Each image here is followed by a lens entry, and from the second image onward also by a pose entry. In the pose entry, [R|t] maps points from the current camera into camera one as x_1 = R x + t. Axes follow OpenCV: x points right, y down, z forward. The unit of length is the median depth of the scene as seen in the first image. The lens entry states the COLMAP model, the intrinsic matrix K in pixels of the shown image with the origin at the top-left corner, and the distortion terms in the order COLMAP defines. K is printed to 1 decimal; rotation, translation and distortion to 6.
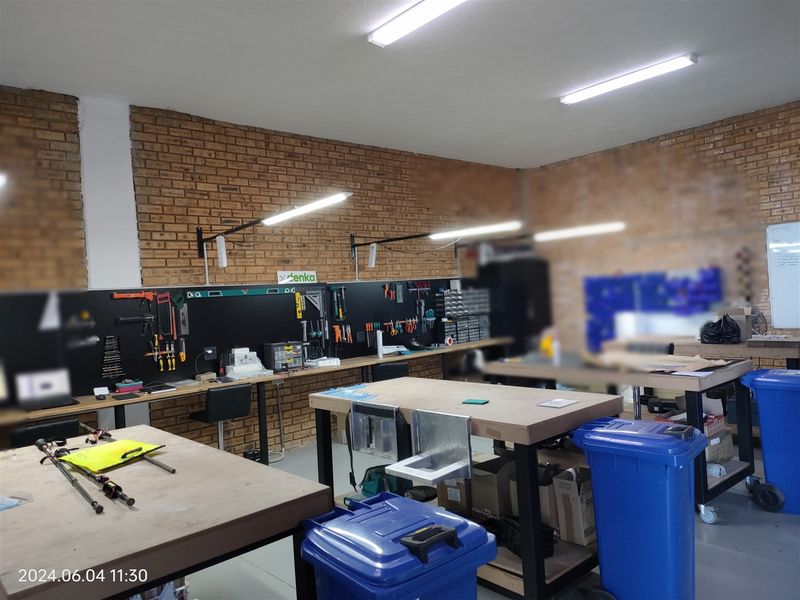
lens RADIAL K [[585.0, 0, 395.7], [0, 585.0, 299.8], [0, 0, 1]] dist [0.089362, -0.080105]
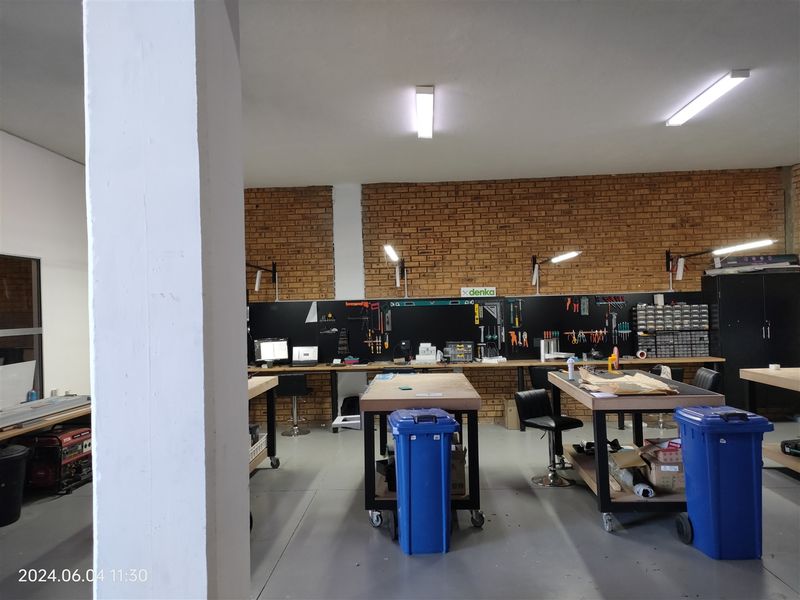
lens RADIAL K [[585.0, 0, 395.7], [0, 585.0, 299.8], [0, 0, 1]] dist [0.089362, -0.080105]
pose [[0.719679, 0.026215, -0.693812, 0.605713], [-0.022111, 0.999645, 0.014835, -0.037215], [0.693955, 0.004665, 0.720003, -0.051910]]
